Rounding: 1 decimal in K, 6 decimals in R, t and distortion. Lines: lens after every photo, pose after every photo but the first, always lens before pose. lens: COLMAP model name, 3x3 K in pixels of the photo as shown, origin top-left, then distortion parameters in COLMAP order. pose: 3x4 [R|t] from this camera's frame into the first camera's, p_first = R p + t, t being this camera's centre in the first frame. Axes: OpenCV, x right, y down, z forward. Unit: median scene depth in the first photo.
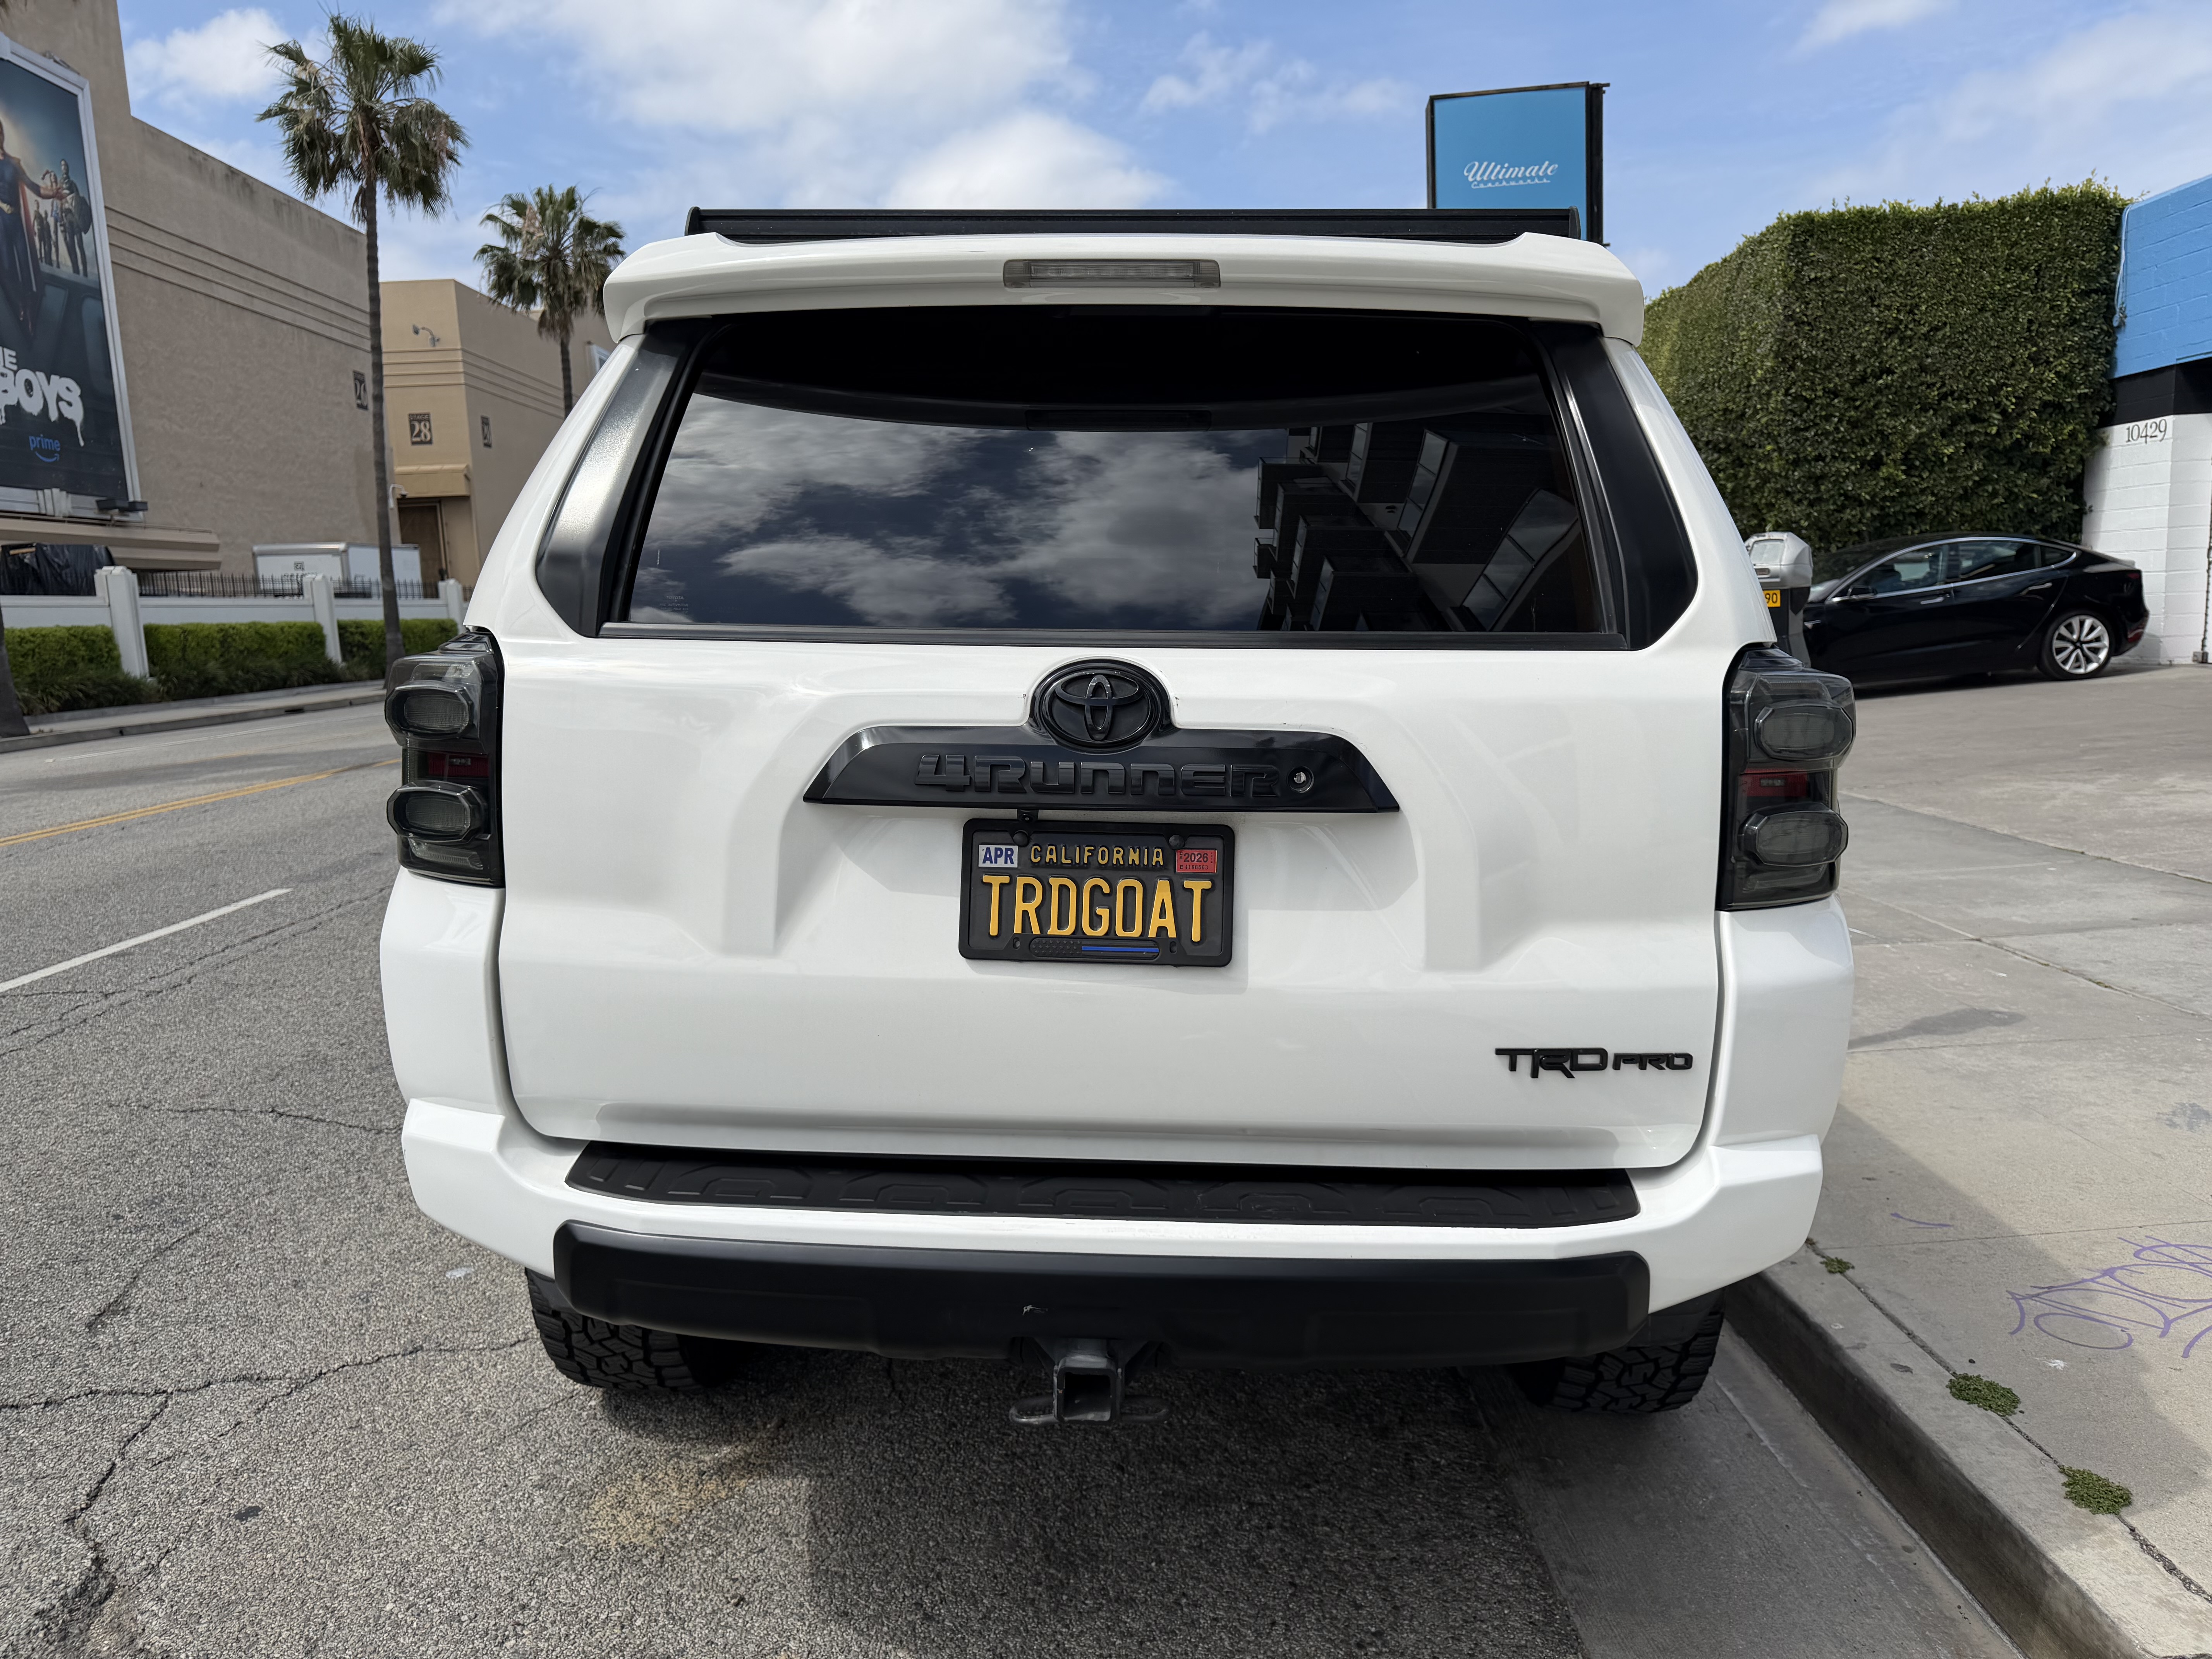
lens RADIAL K [[1577.0, 0, 1106.0], [0, 1577.0, 829.5], [0, 0, 1]] dist [0.004406, -0.002831]
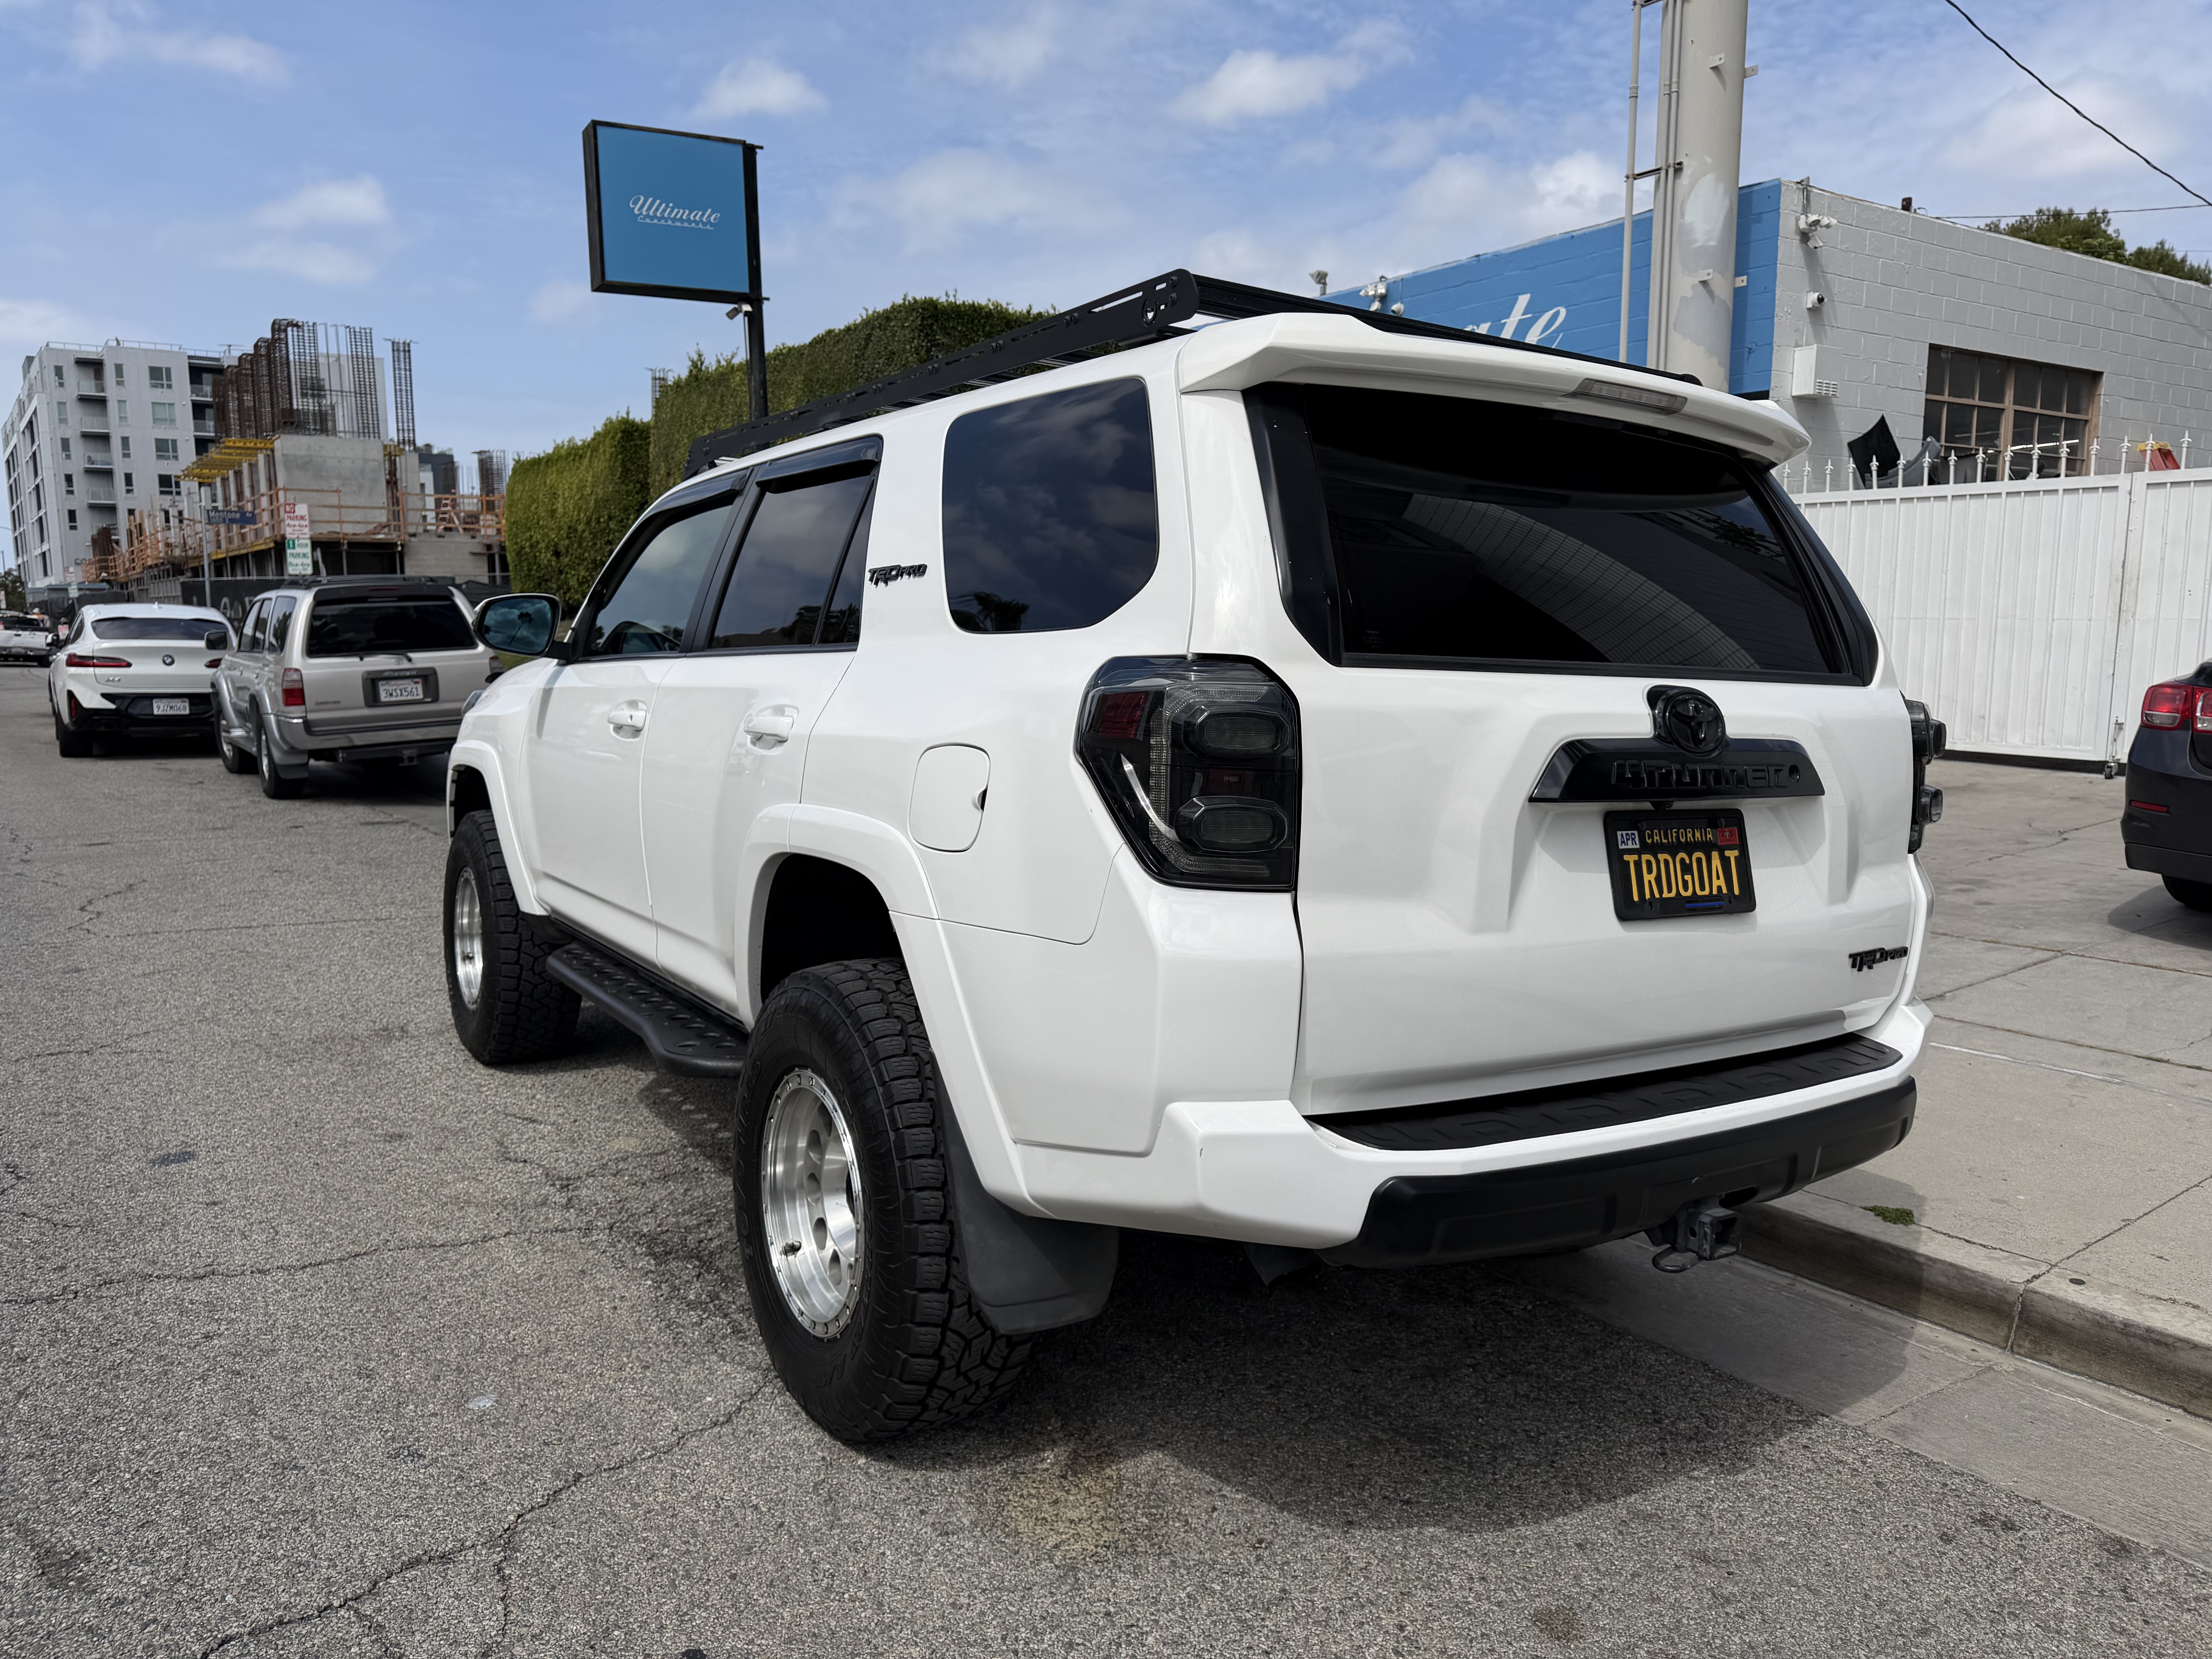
lens RADIAL K [[1557.0, 0, 1114.7], [0, 1557.0, 855.9], [0, 0, 1]] dist [0.024135, -0.035499]
pose [[0.807343, -0.051803, 0.587805, -0.765457], [0.053272, 0.998470, 0.014826, -0.007542], [-0.587673, 0.019344, 0.808867, 0.145419]]
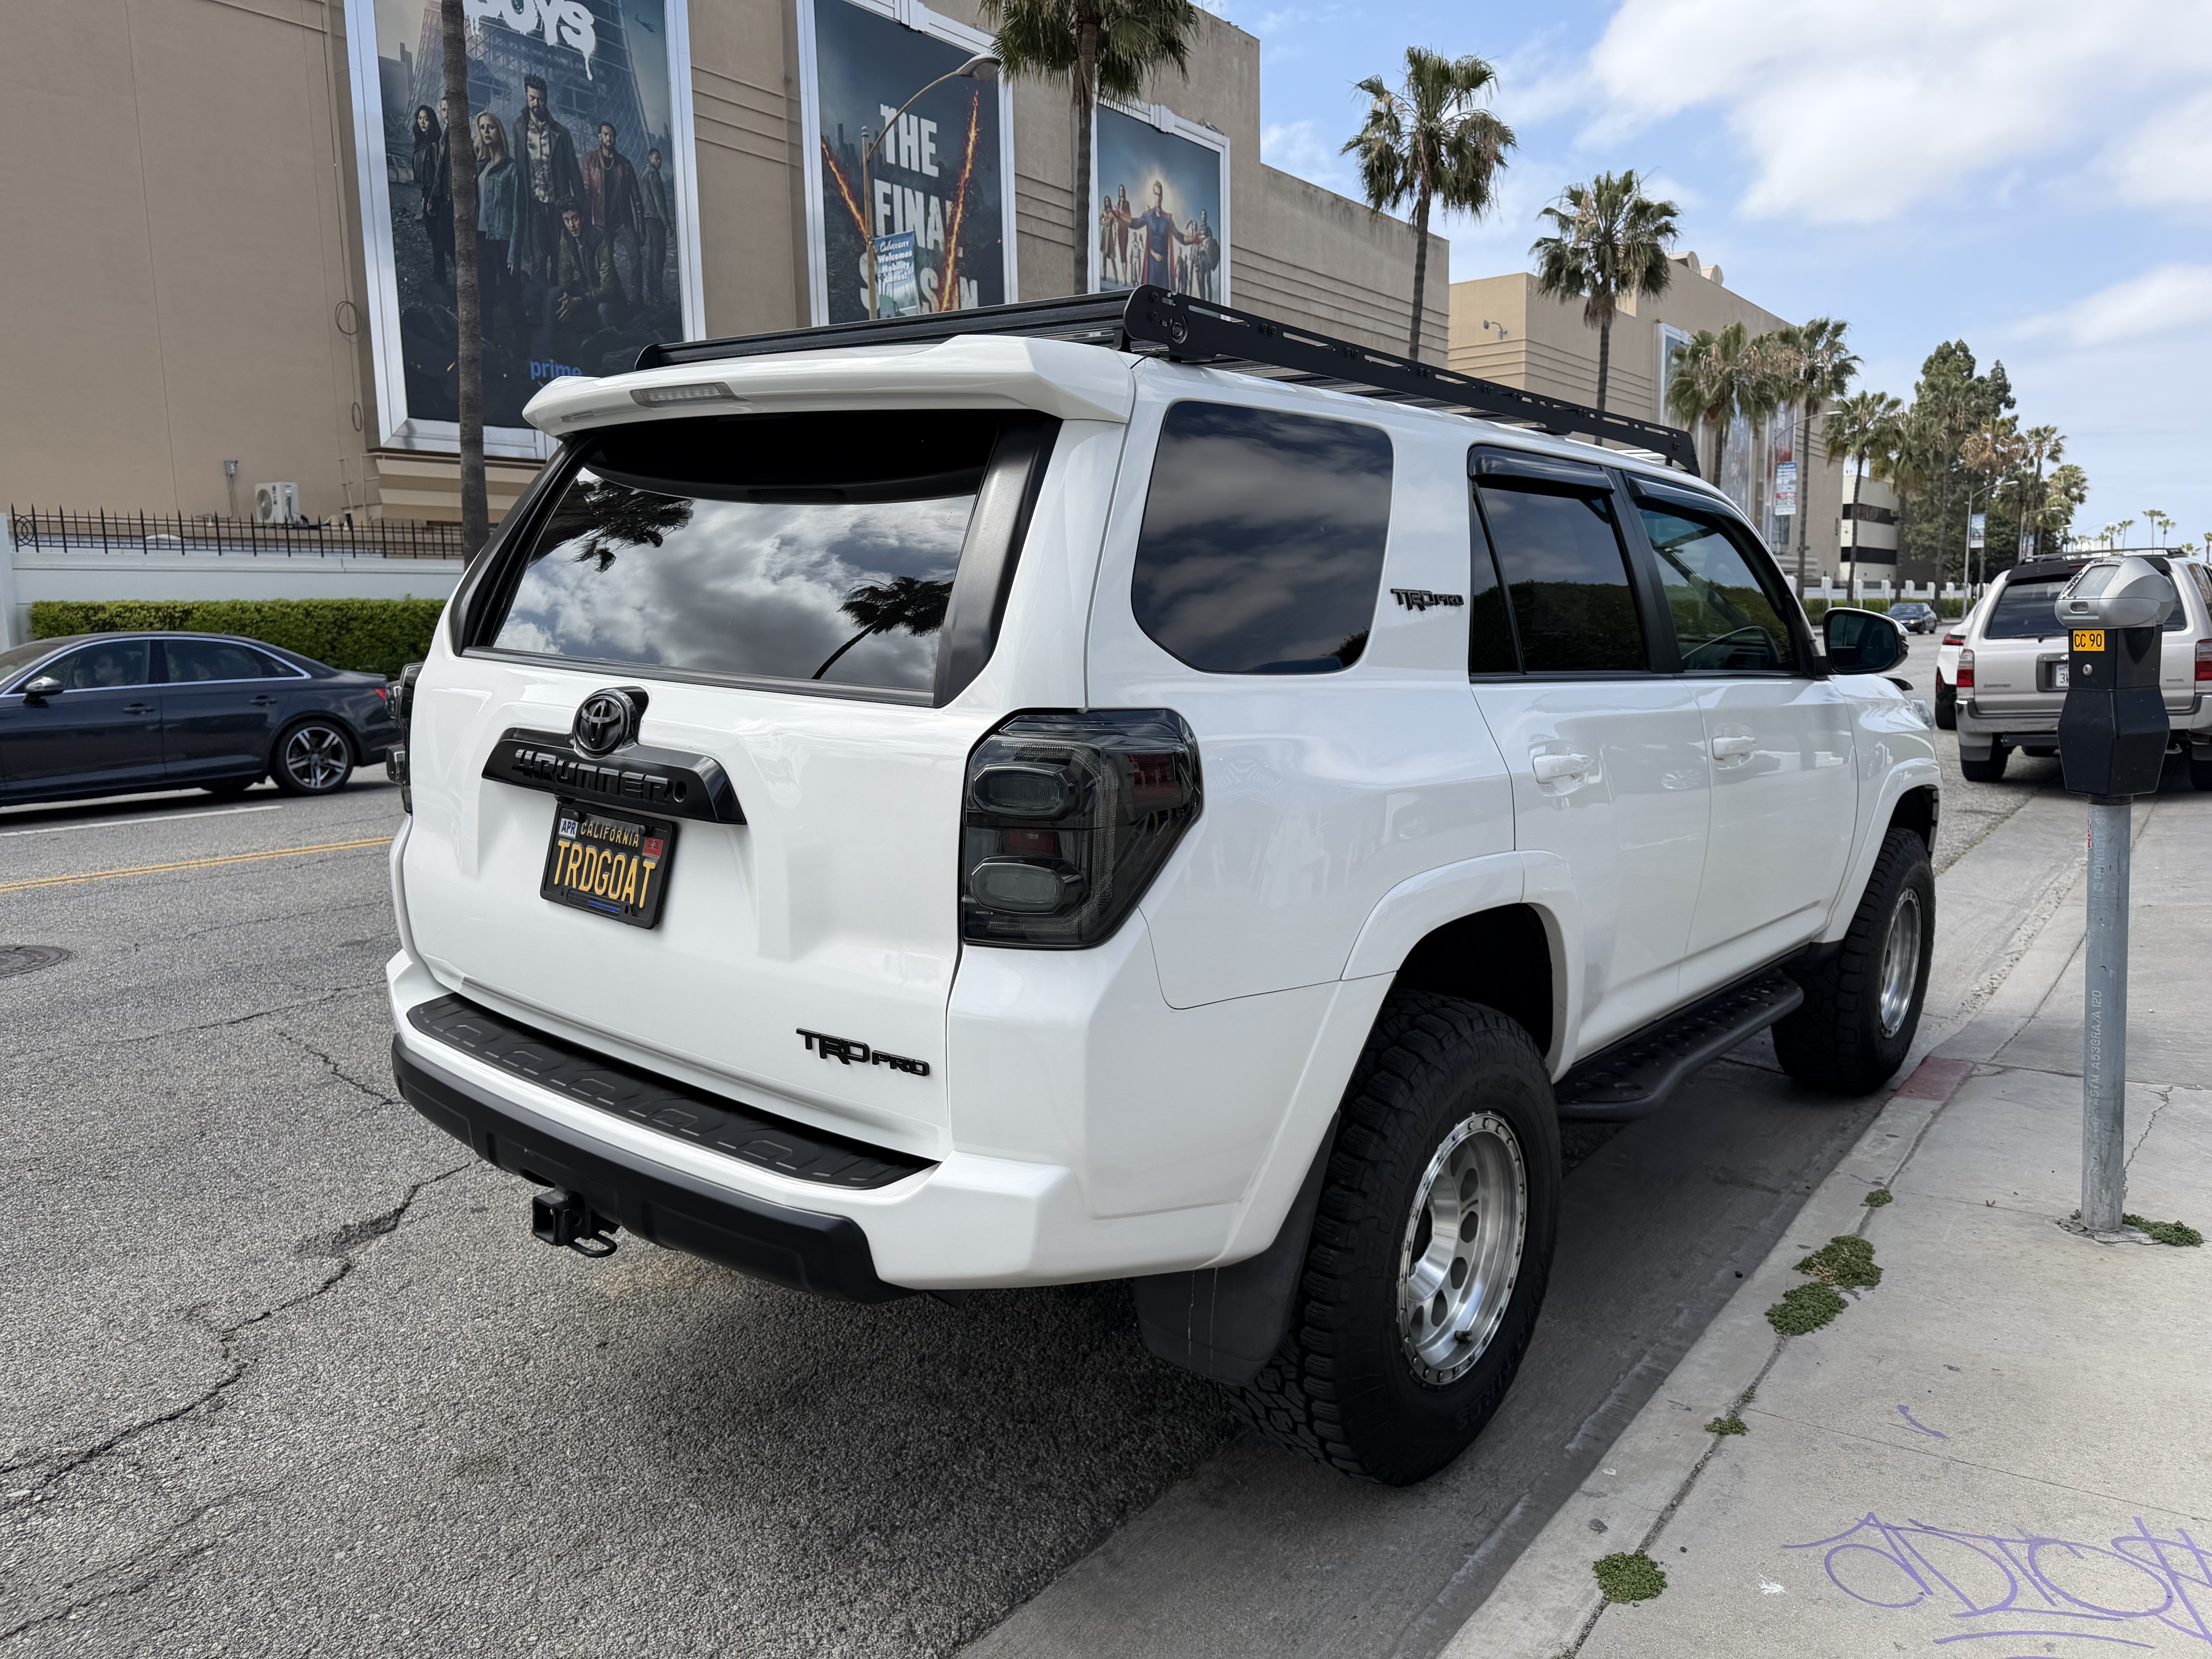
lens RADIAL K [[1562.5, 0, 1106.0], [0, 1562.5, 829.5], [0, 0, 1]] dist [0.076813, -0.161350]
pose [[0.796704, 0.105275, -0.595131, 0.752420], [-0.097397, 0.994206, 0.045482, -0.060165], [0.596470, 0.021729, 0.802341, 0.112010]]
